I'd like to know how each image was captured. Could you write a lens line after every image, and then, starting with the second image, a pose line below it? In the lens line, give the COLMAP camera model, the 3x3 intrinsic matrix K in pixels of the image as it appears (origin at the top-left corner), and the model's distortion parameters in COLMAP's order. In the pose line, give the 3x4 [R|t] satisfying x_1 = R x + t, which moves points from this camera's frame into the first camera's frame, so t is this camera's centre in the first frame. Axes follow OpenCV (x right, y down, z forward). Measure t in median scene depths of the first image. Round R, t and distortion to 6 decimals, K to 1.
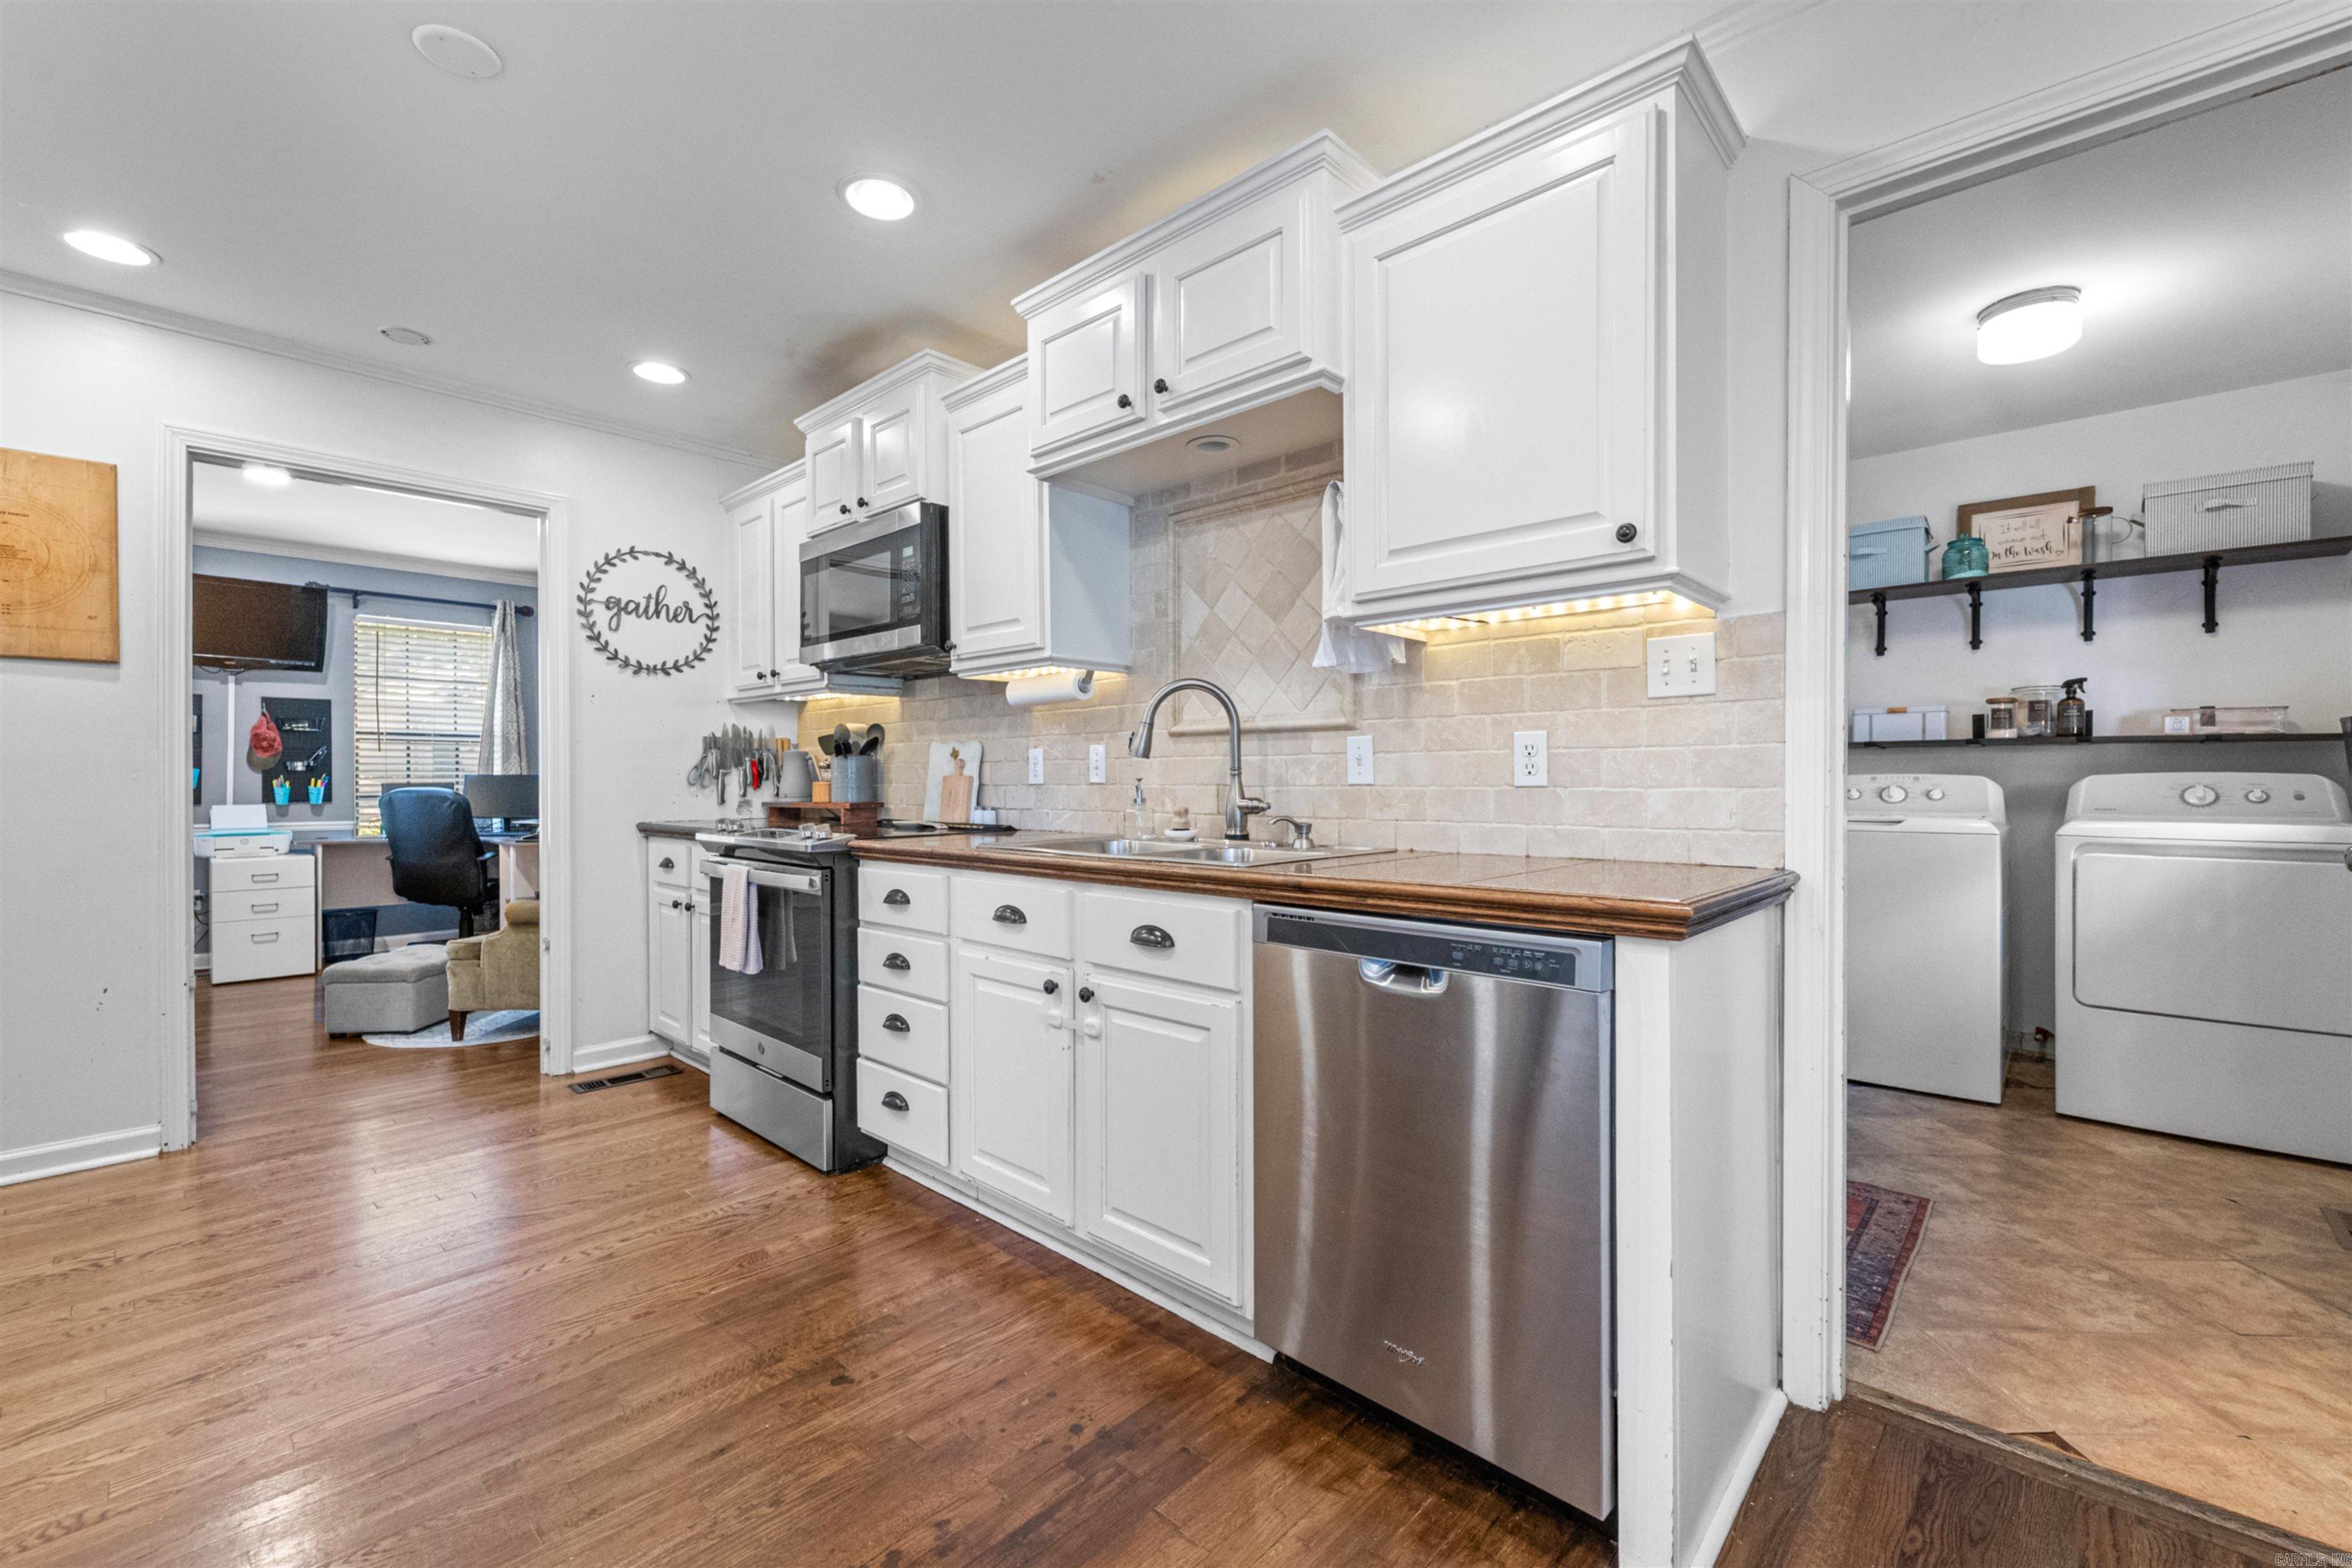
lens RADIAL K [[965.9, 0, 1190.3], [0, 965.9, 775.8], [0, 0, 1]] dist [0.005000, -0.001356]
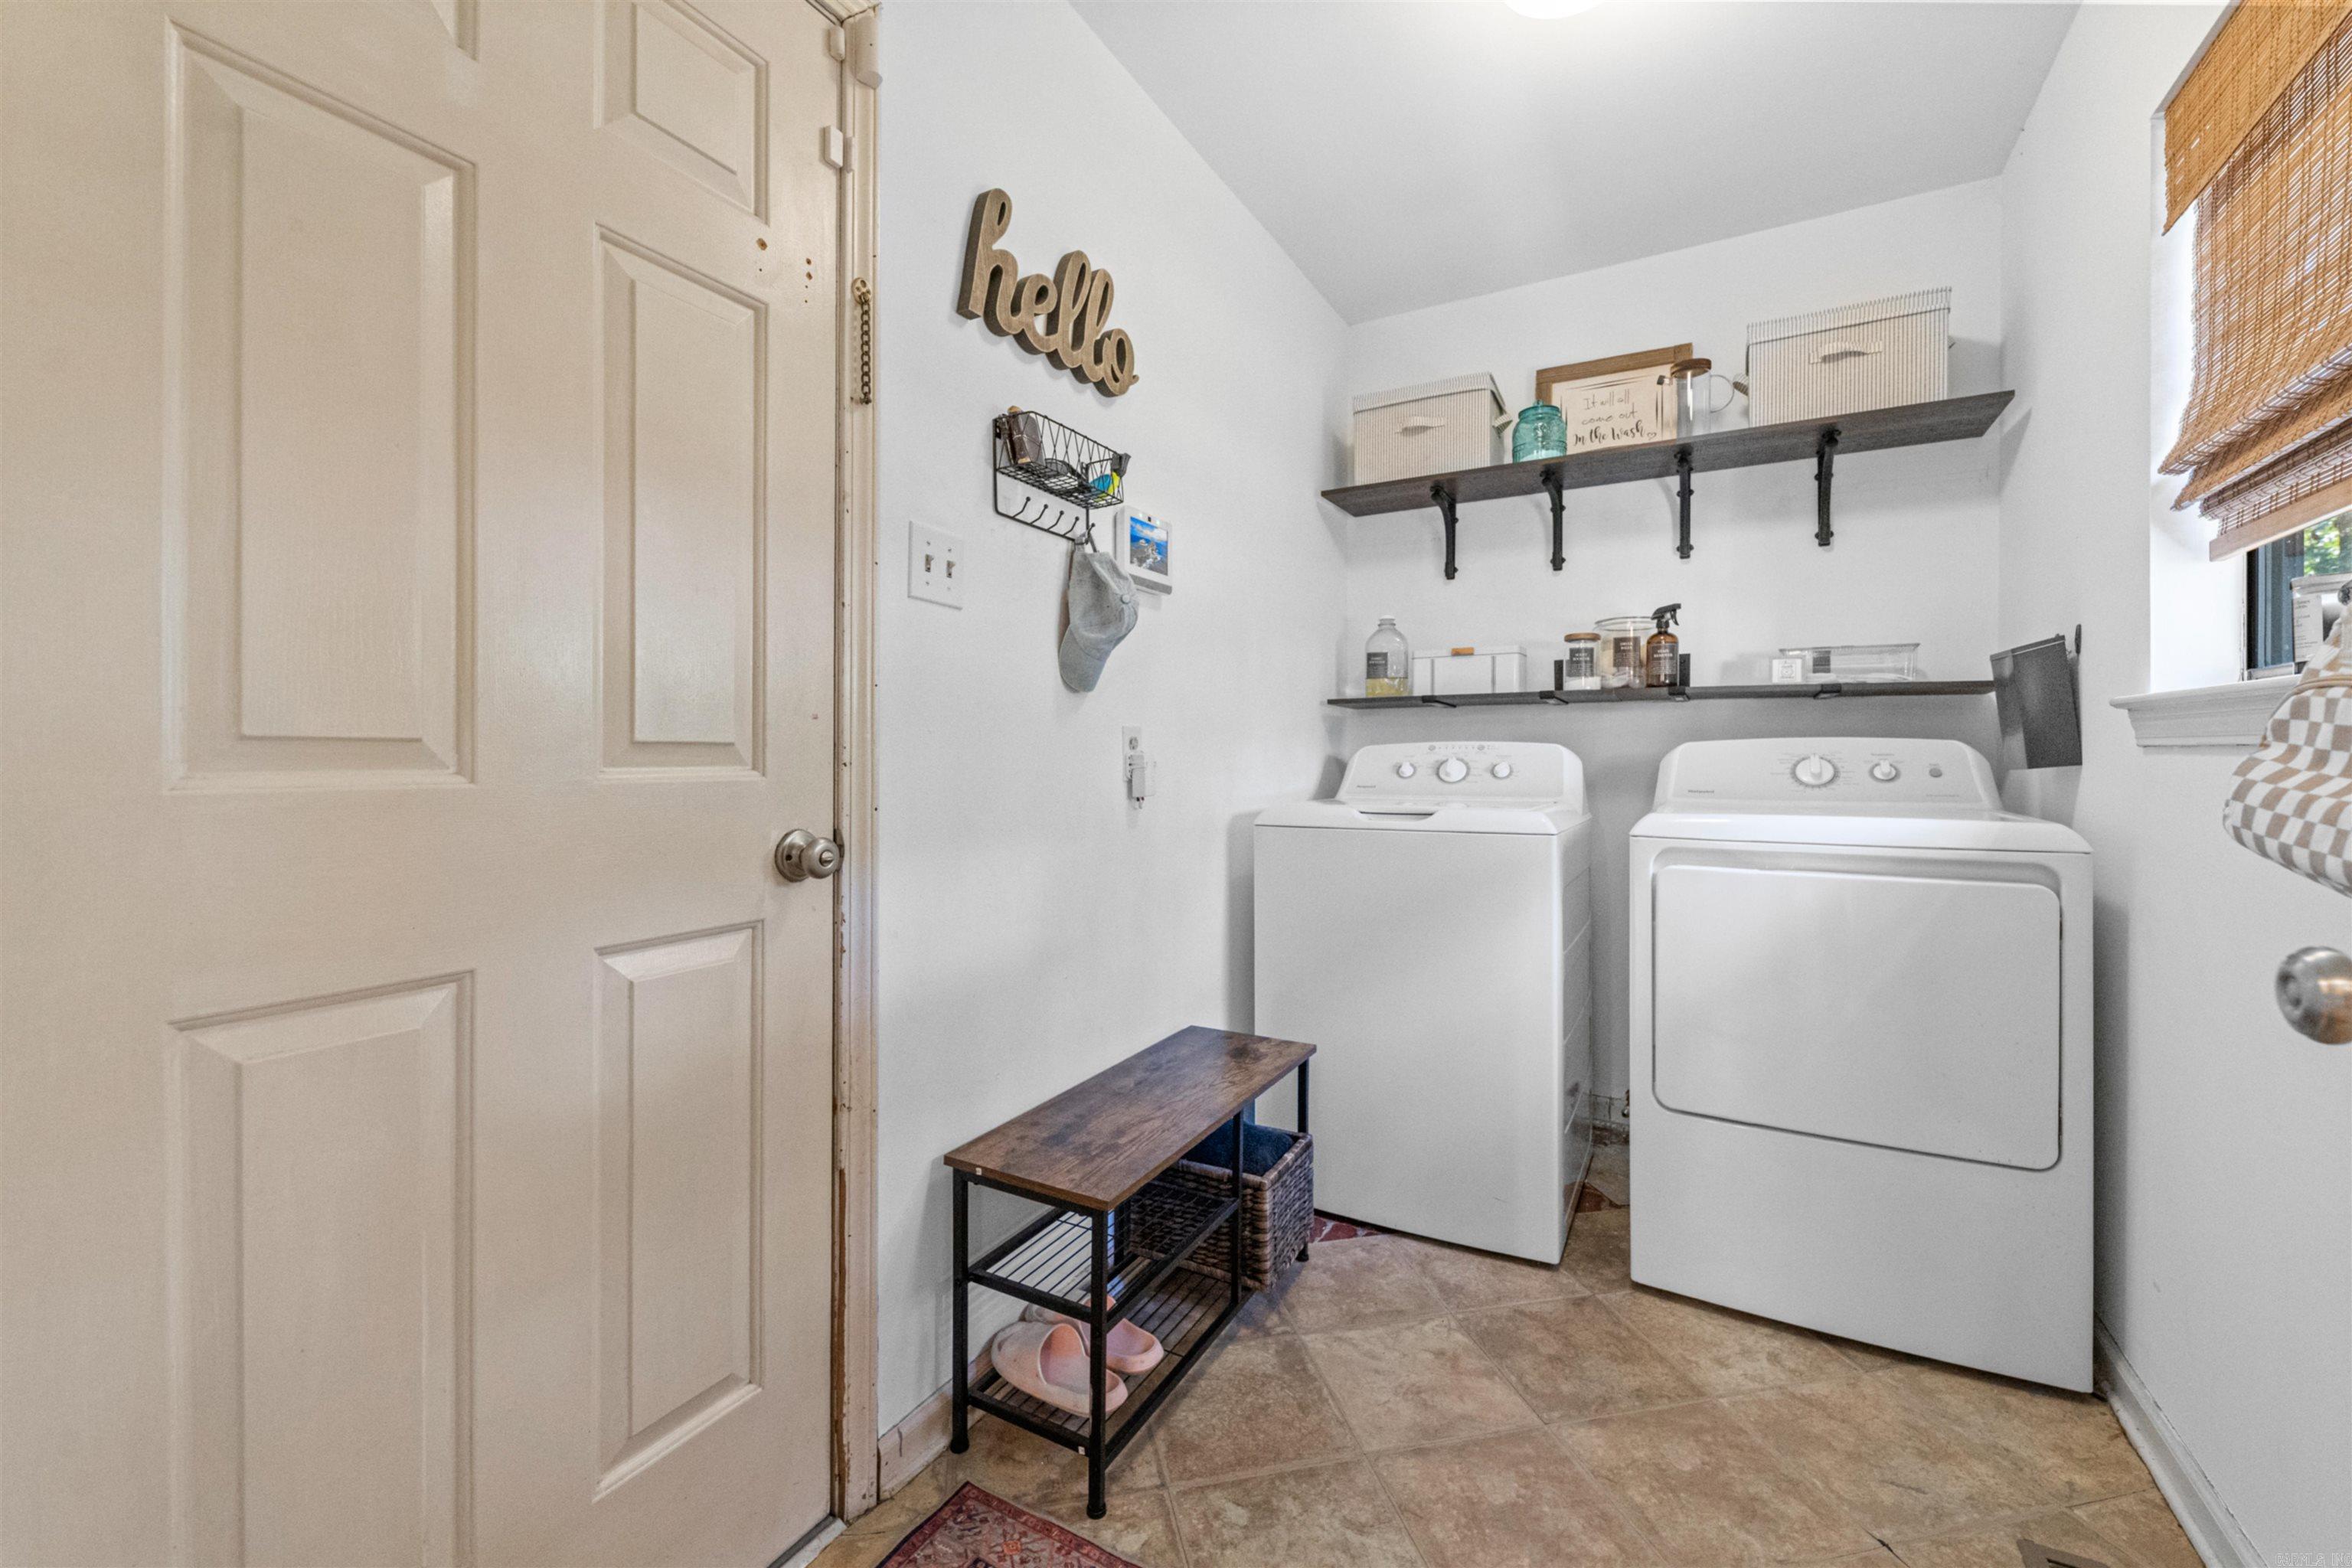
lens RADIAL K [[965.9, 0, 1185.7], [0, 965.9, 747.7], [0, 0, 1]] dist [0.005000, -0.001356]
pose [[0.969570, 0.004914, 0.244765, 0.457283], [-0.003556, 0.999976, -0.005991, 0.009557], [-0.244789, 0.004939, 0.969564, 0.460231]]
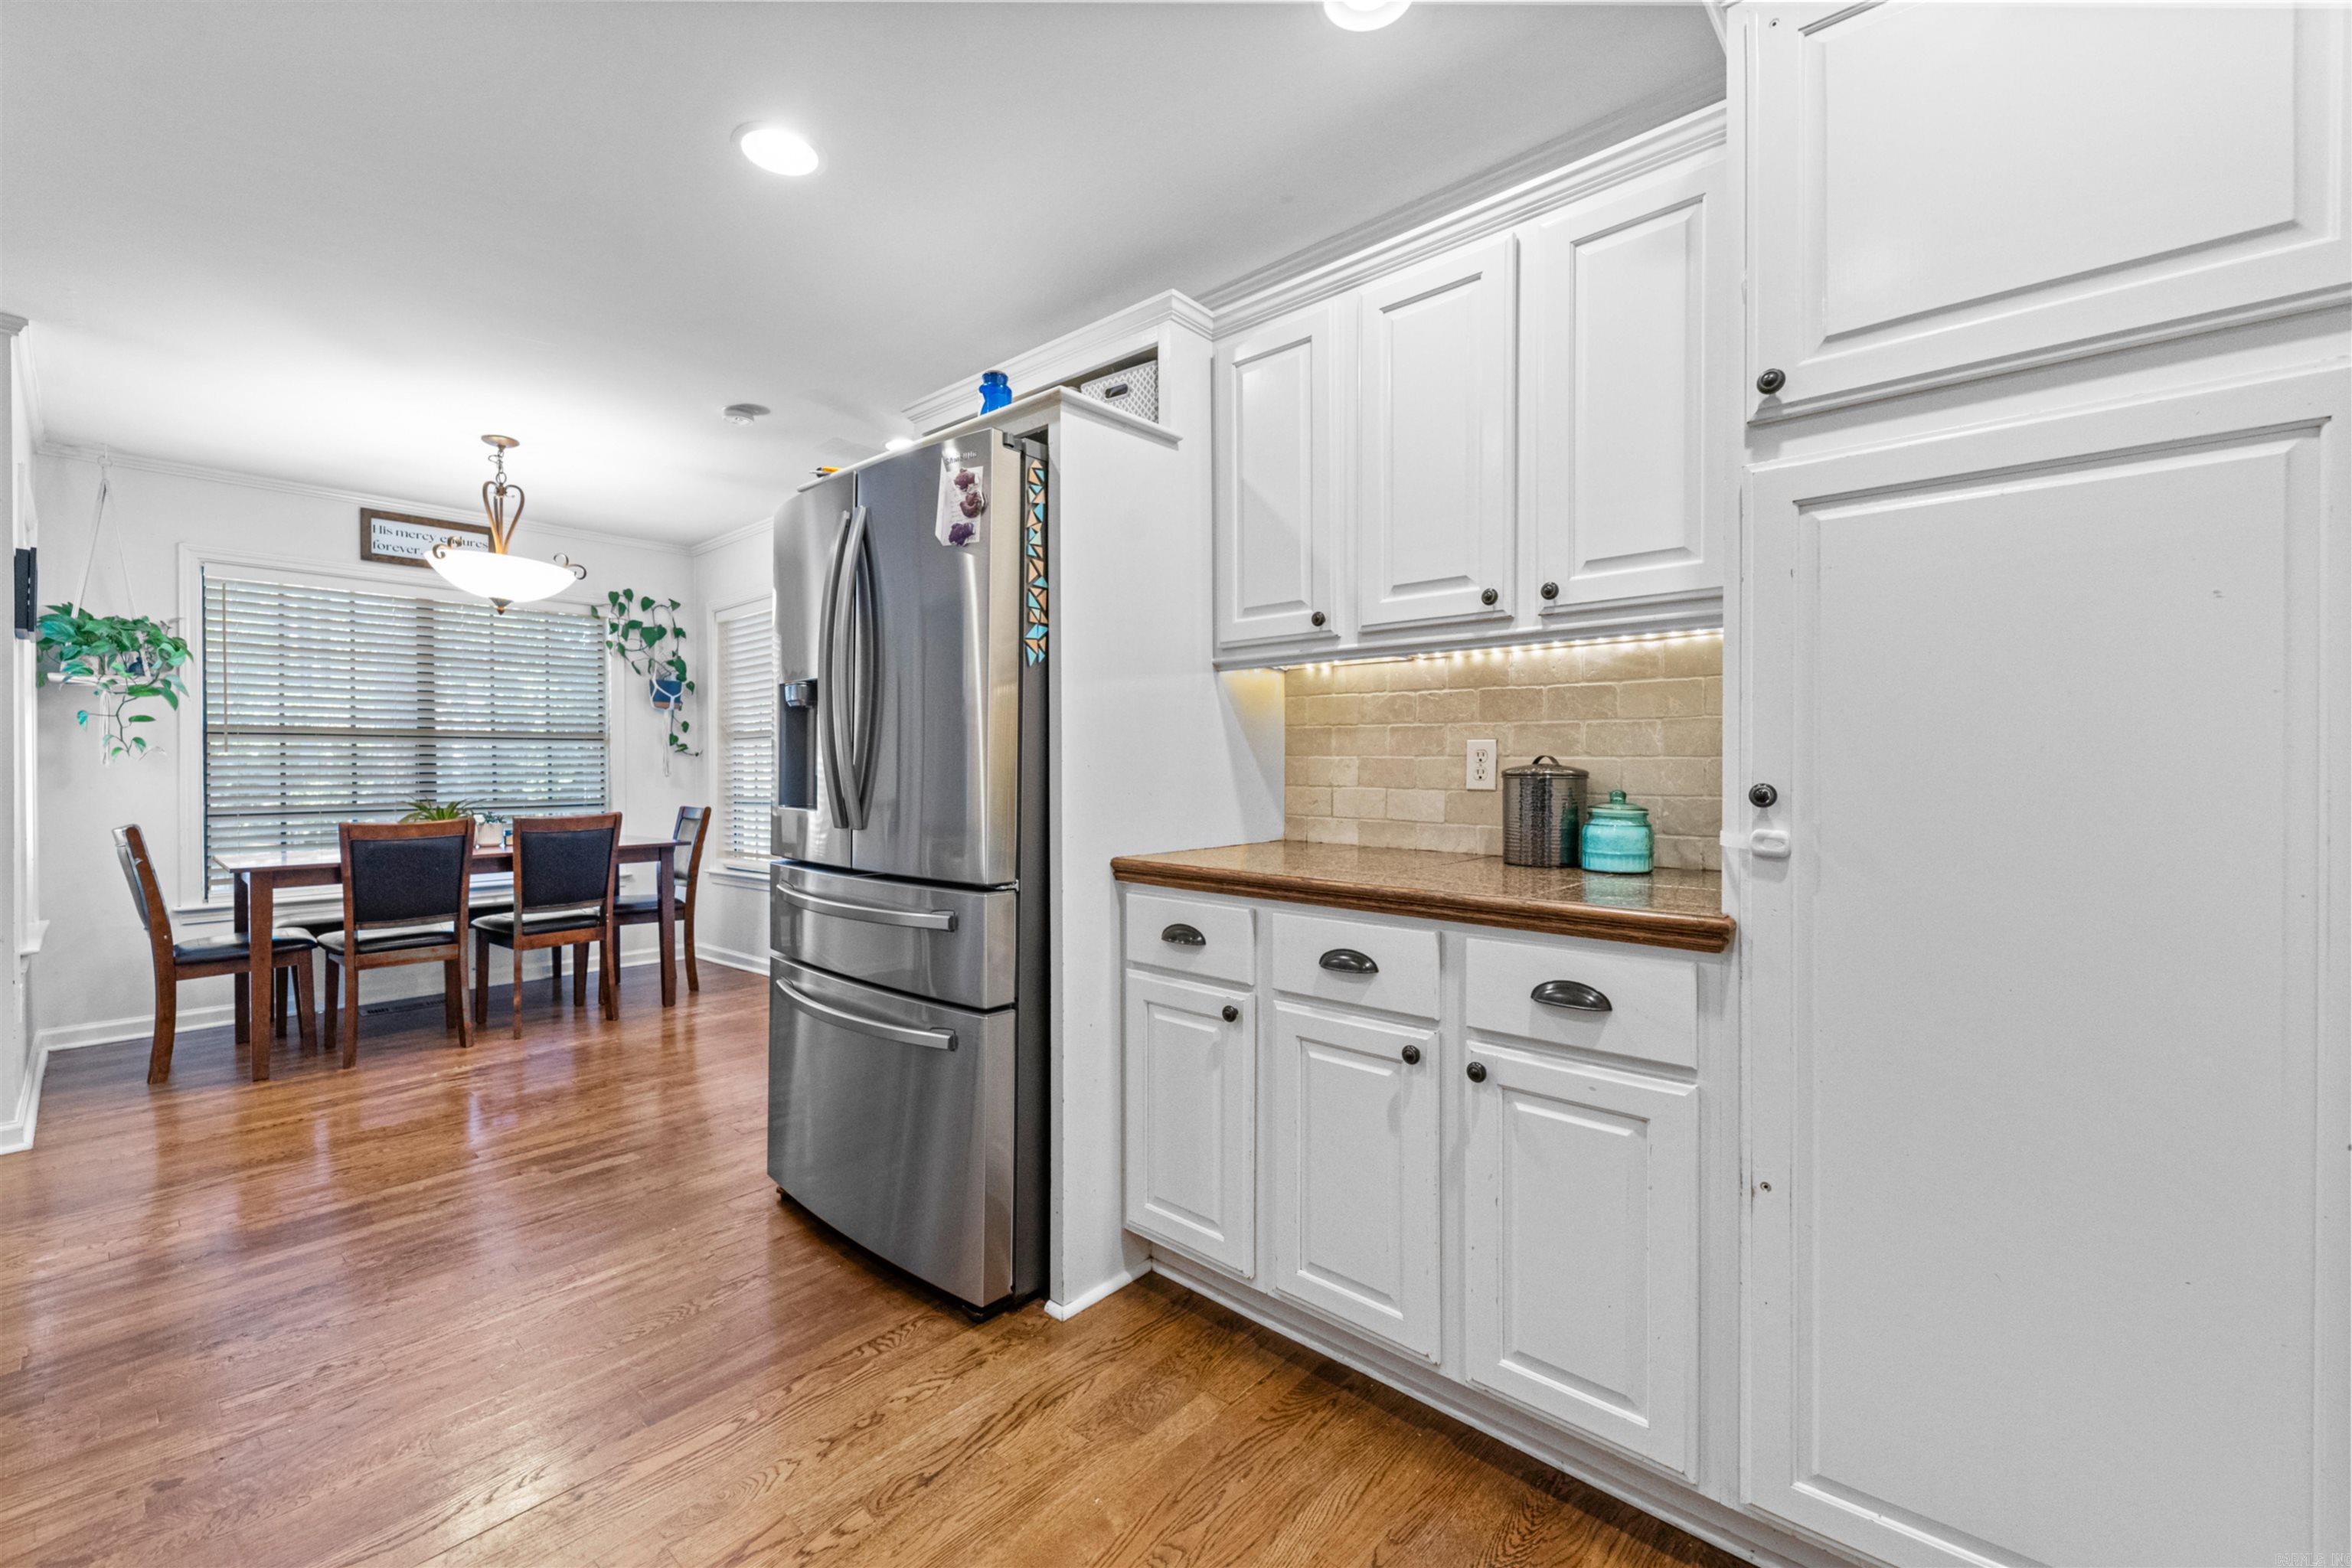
lens RADIAL K [[965.9, 0, 1175.8], [0, 965.9, 771.3], [0, 0, 1]] dist [0.005000, -0.001356]
pose [[-0.999889, 0.003786, -0.014394, -0.677876], [0.003754, 0.999991, 0.002208, -0.008910], [0.014402, 0.002154, -0.999894, 1.014459]]
